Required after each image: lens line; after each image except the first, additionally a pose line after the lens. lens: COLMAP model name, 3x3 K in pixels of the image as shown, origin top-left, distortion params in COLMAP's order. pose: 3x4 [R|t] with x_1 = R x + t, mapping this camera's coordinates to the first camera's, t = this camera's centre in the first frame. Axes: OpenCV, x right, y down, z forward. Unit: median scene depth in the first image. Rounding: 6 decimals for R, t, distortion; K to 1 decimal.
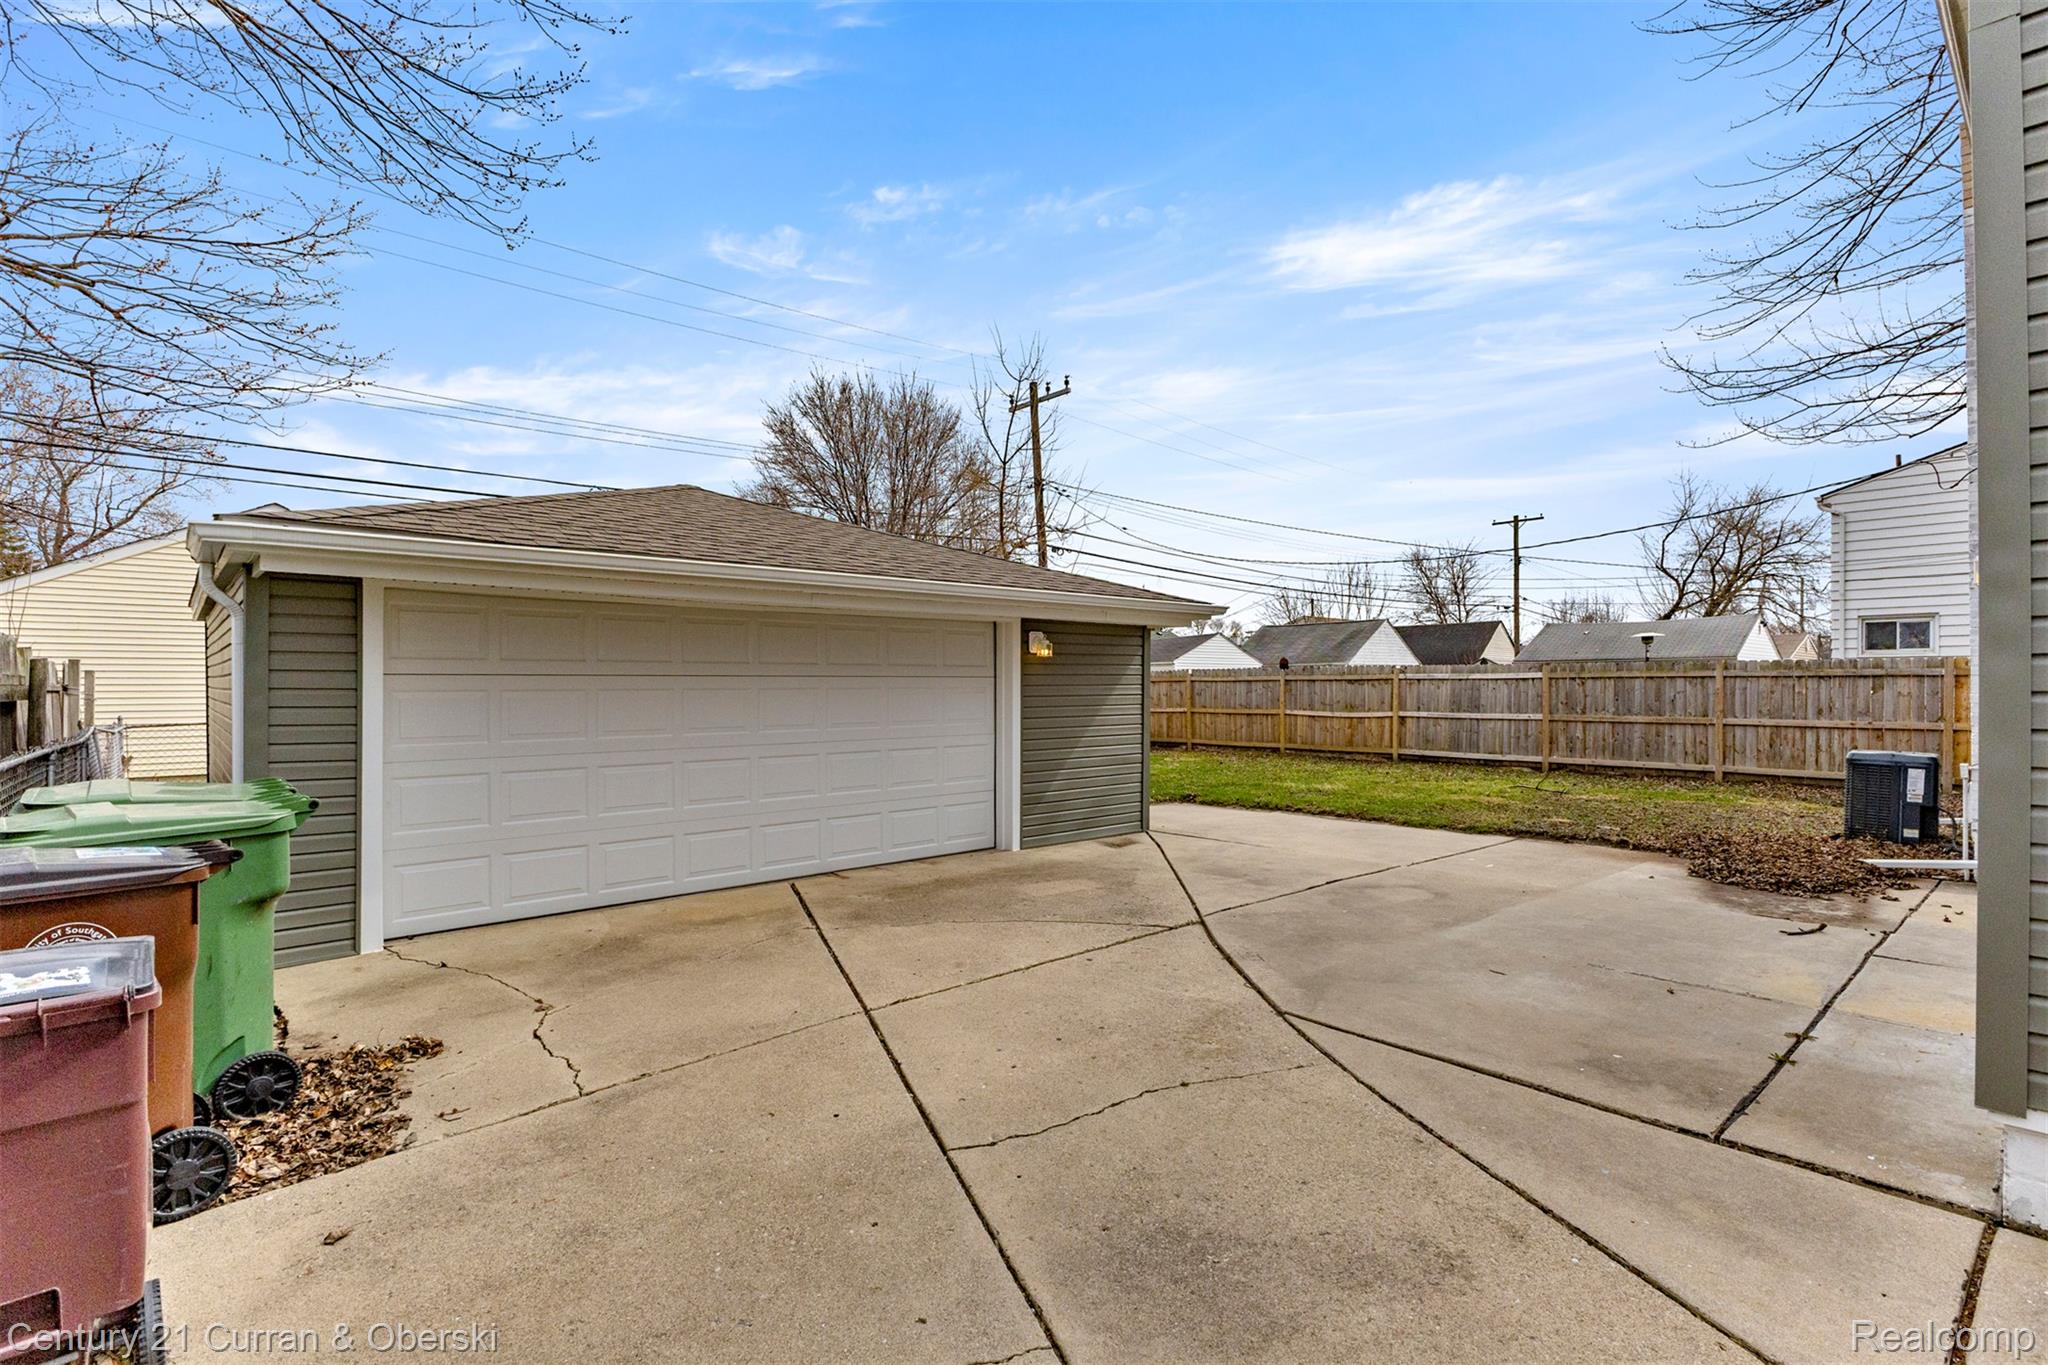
lens RADIAL K [[935.6, 0, 1018.3], [0, 935.6, 692.6], [0, 0, 1]] dist [-0.003982, 0.000668]
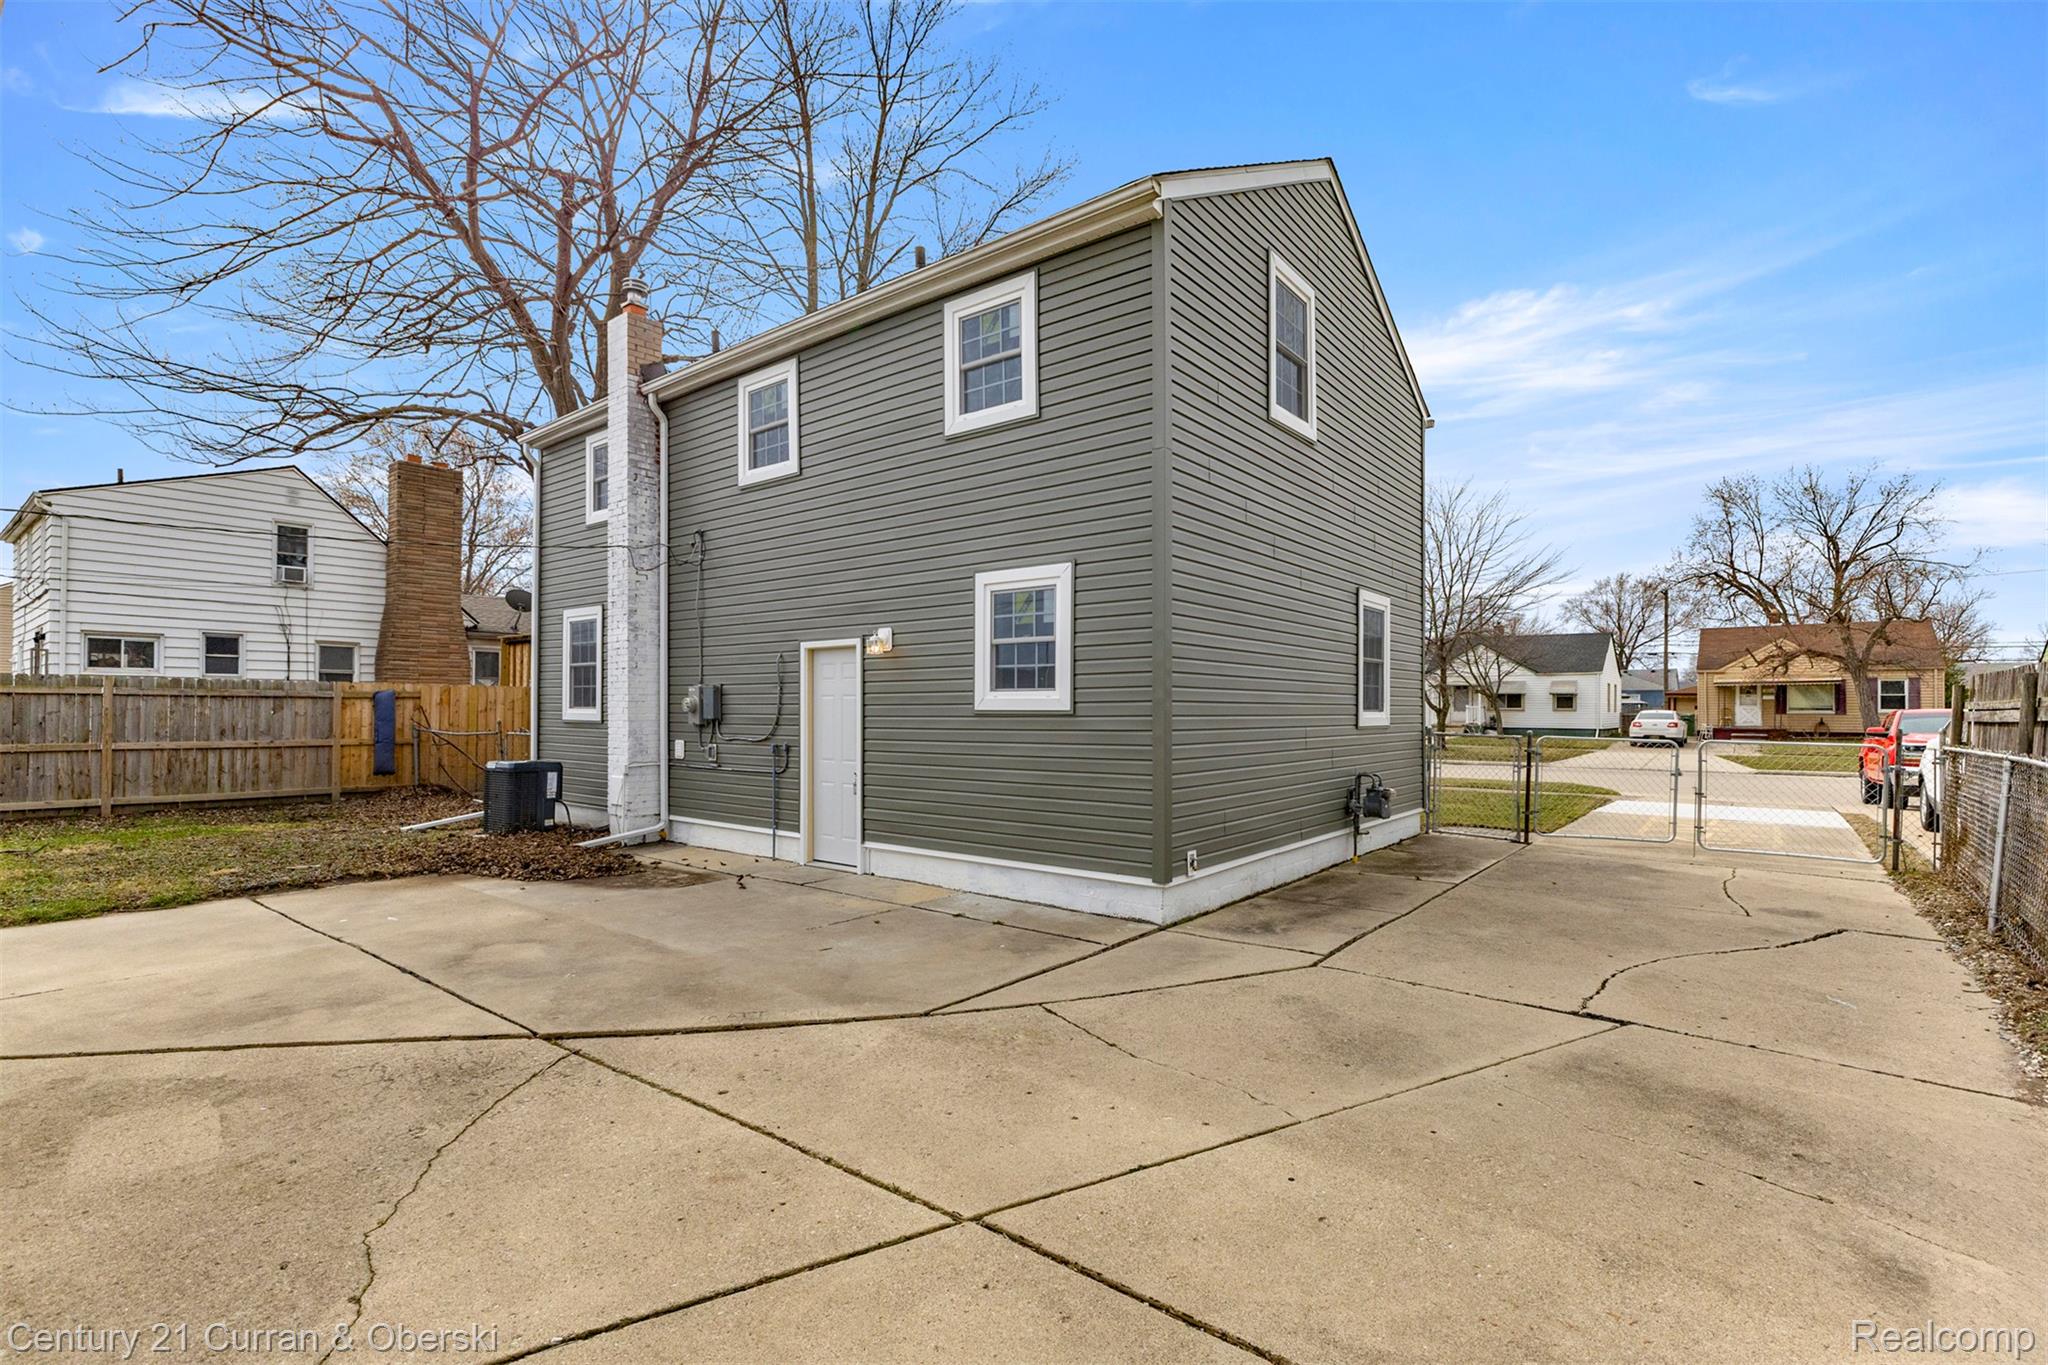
lens RADIAL K [[935.6, 0, 1018.0], [0, 935.6, 697.6], [0, 0, 1]] dist [-0.003982, 0.000668]
pose [[-0.169642, 0.012820, 0.985422, -0.392455], [0.000363, 0.999916, -0.012946, -0.004695], [-0.985506, -0.001838, -0.169632, 0.523984]]
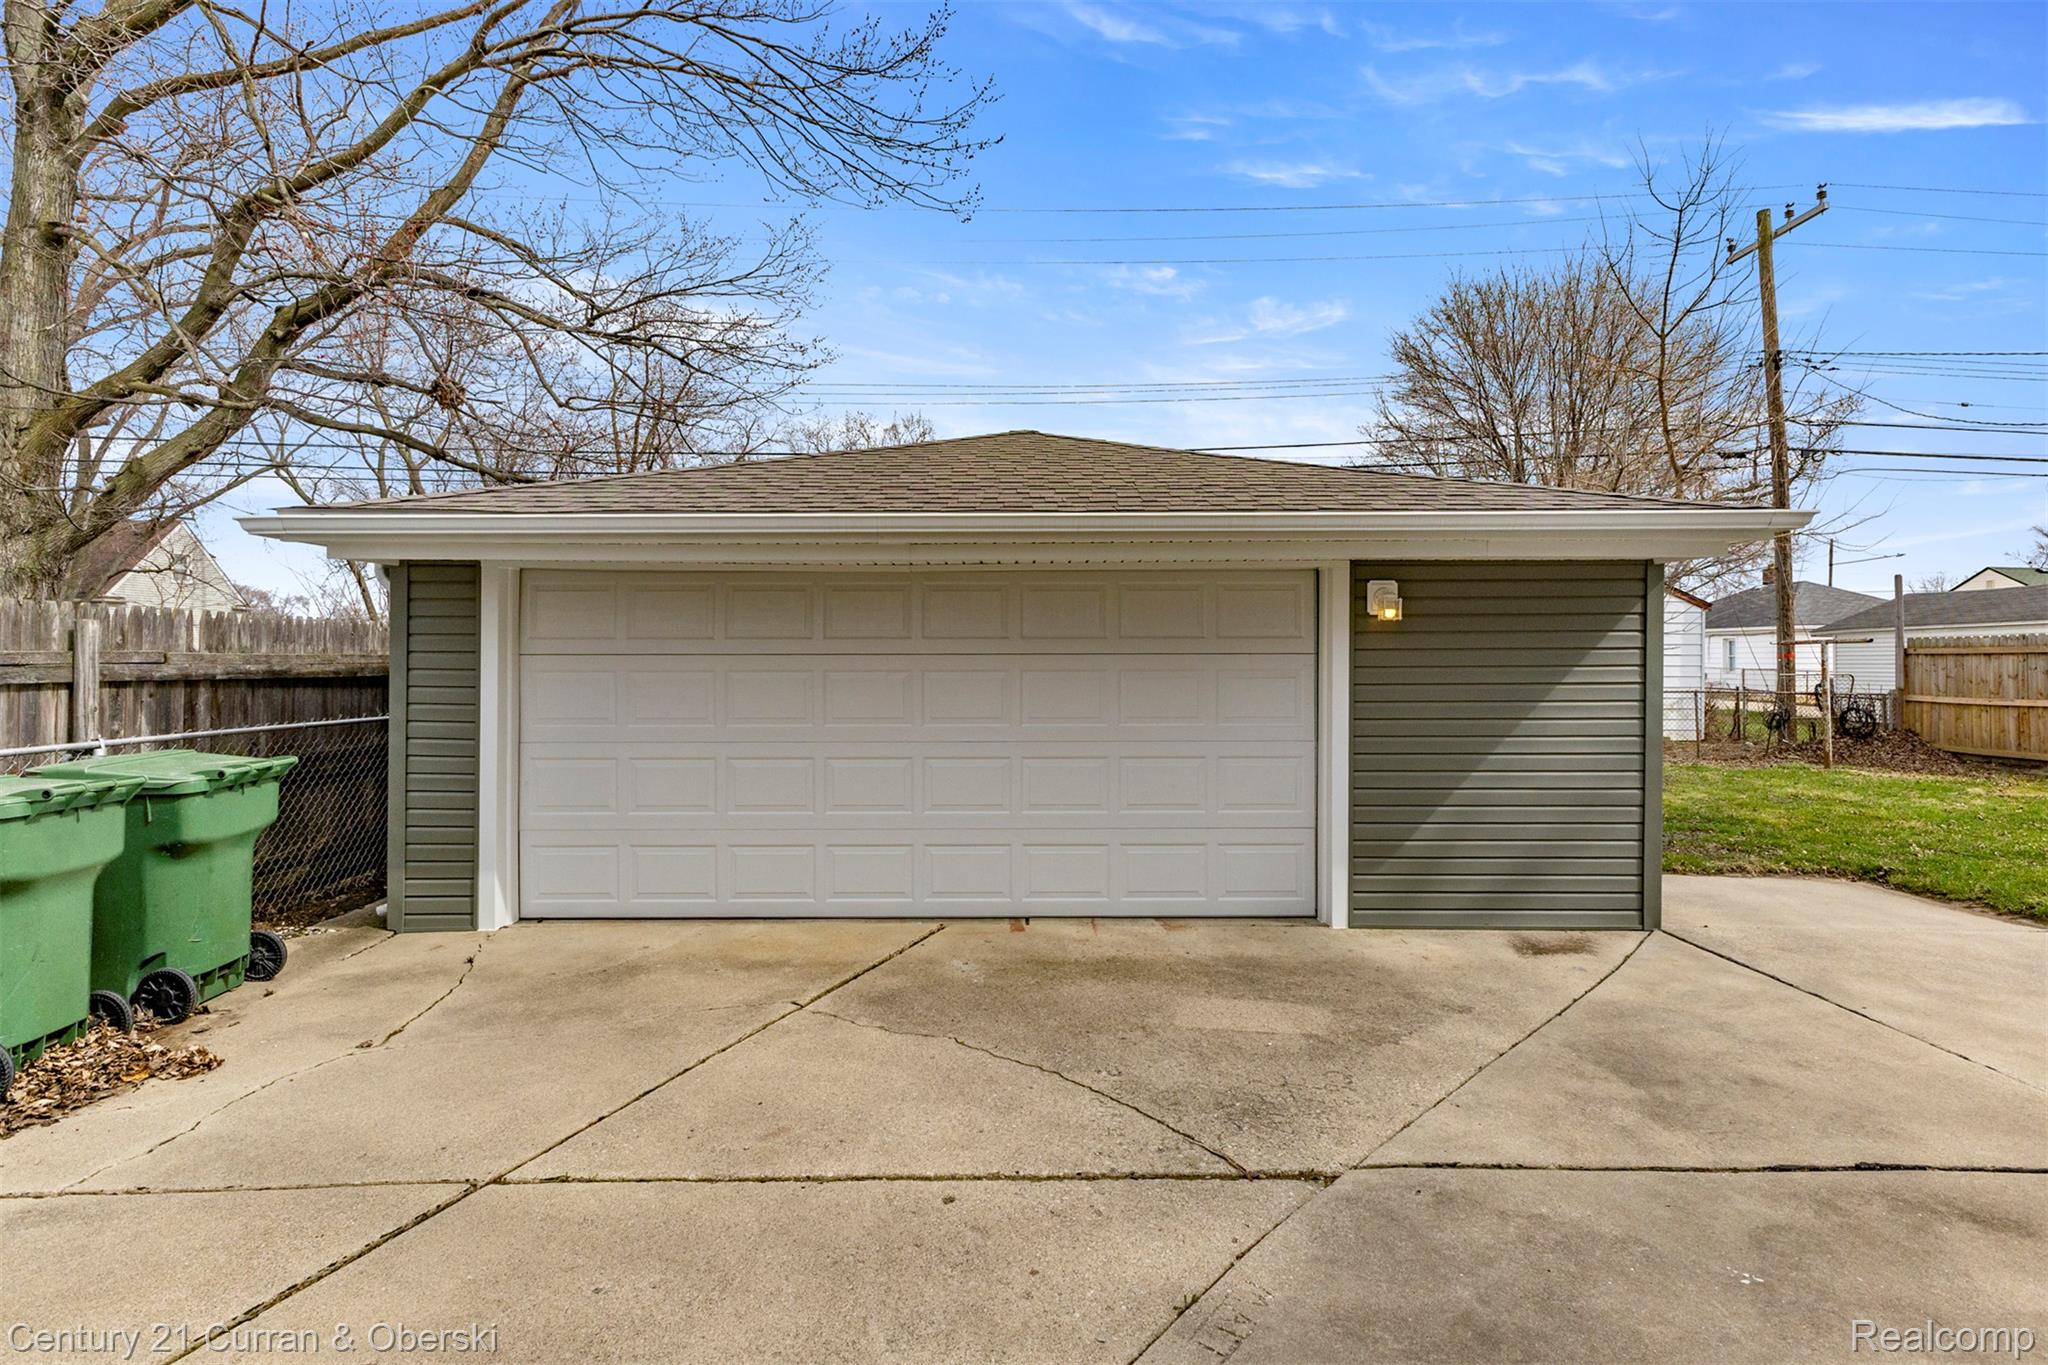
lens RADIAL K [[989.8, 0, 1028.4], [0, 989.8, 651.9], [0, 0, 1]] dist [0.003498, -0.000015]
pose [[0.752863, -0.000908, -0.658177, 0.277905], [-0.006207, 0.999945, -0.008479, -0.010682], [0.658148, 0.010469, 0.752816, 0.353556]]
